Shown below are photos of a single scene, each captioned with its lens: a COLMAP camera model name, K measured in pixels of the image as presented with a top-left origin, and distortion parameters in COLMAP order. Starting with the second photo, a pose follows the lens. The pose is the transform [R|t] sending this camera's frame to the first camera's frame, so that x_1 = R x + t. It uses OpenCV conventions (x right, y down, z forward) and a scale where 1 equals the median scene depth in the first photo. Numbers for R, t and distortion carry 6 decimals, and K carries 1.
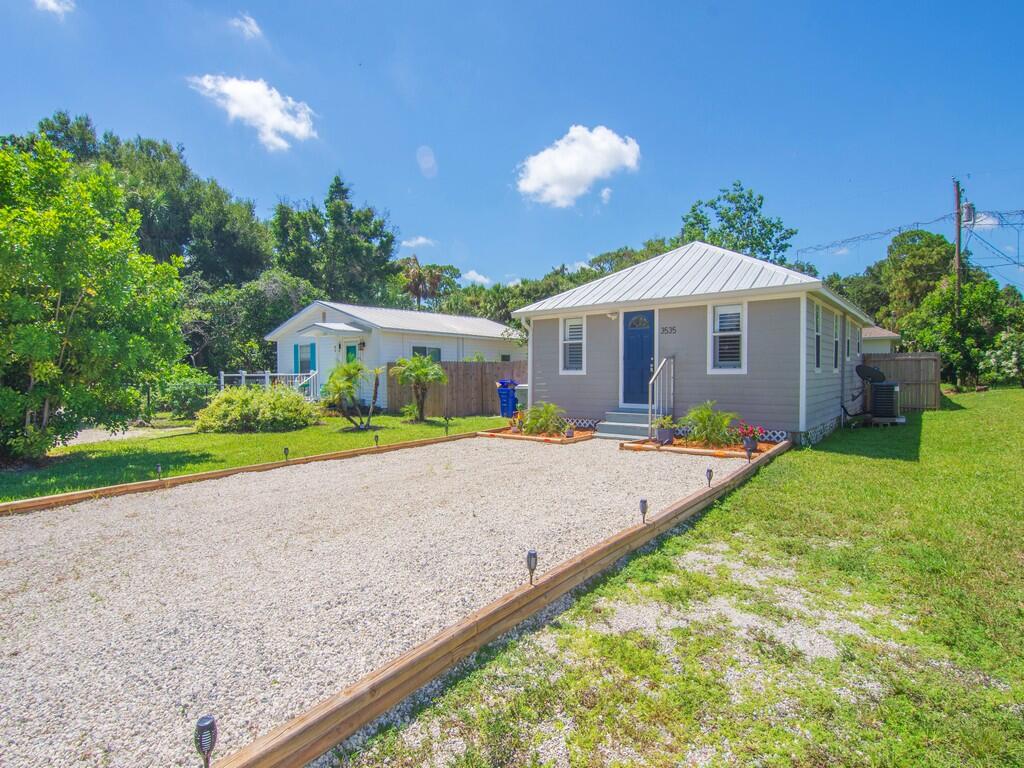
lens RADIAL K [[517.3, 0, 512.0], [0, 517.3, 384.0], [0, 0, 1]] dist [-0.003690, -0.012861]
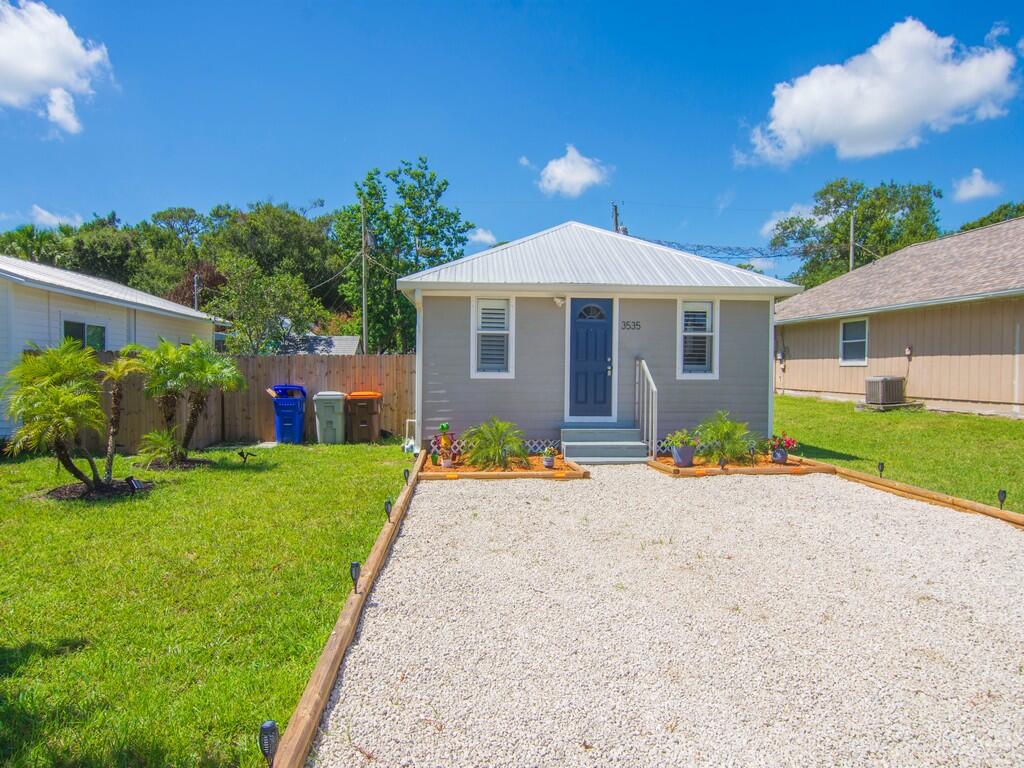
lens RADIAL K [[615.2, 0, 512.0], [0, 615.2, 384.0], [0, 0, 1]] dist [0.002176, -0.015455]
pose [[0.730300, 0.000171, 0.683127, -0.276769], [0.003473, 0.999986, -0.003964, -0.004134], [-0.683118, 0.005267, 0.730289, 0.227157]]
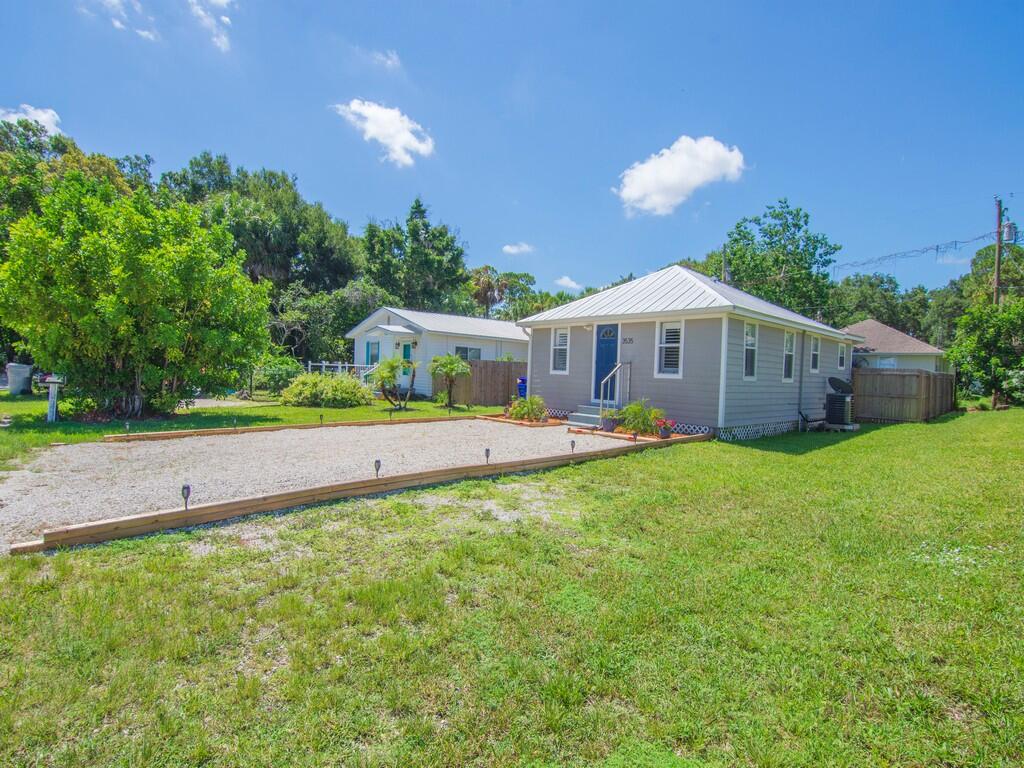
lens RADIAL K [[489.9, 0, 512.0], [0, 489.9, 384.0], [0, 0, 1]] dist [-0.000471, -0.015062]
pose [[0.985782, 0.046316, -0.161522, 0.122901], [-0.046143, 0.998923, 0.004823, 0.003044], [0.161571, 0.002698, 0.986857, -0.104600]]
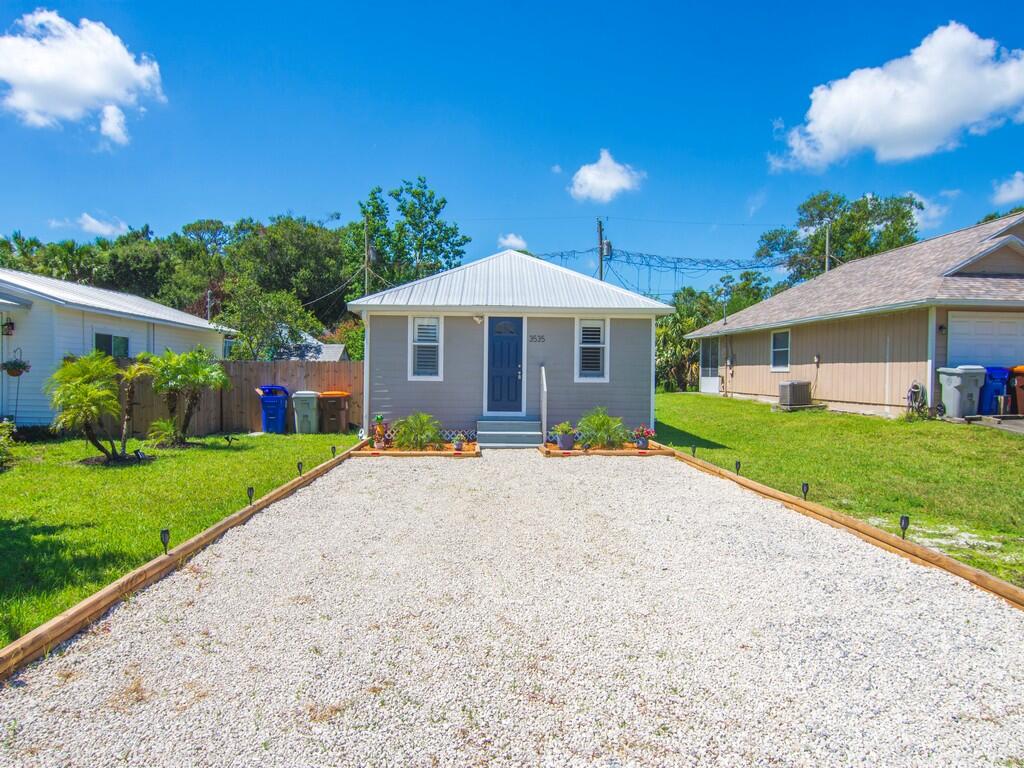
lens RADIAL K [[615.2, 0, 512.0], [0, 615.2, 384.0], [0, 0, 1]] dist [0.002176, -0.015455]
pose [[0.758539, 0.008204, 0.651576, -0.289512], [-0.001909, 0.999944, -0.010369, -0.000879], [-0.651625, 0.006621, 0.758513, 0.059809]]
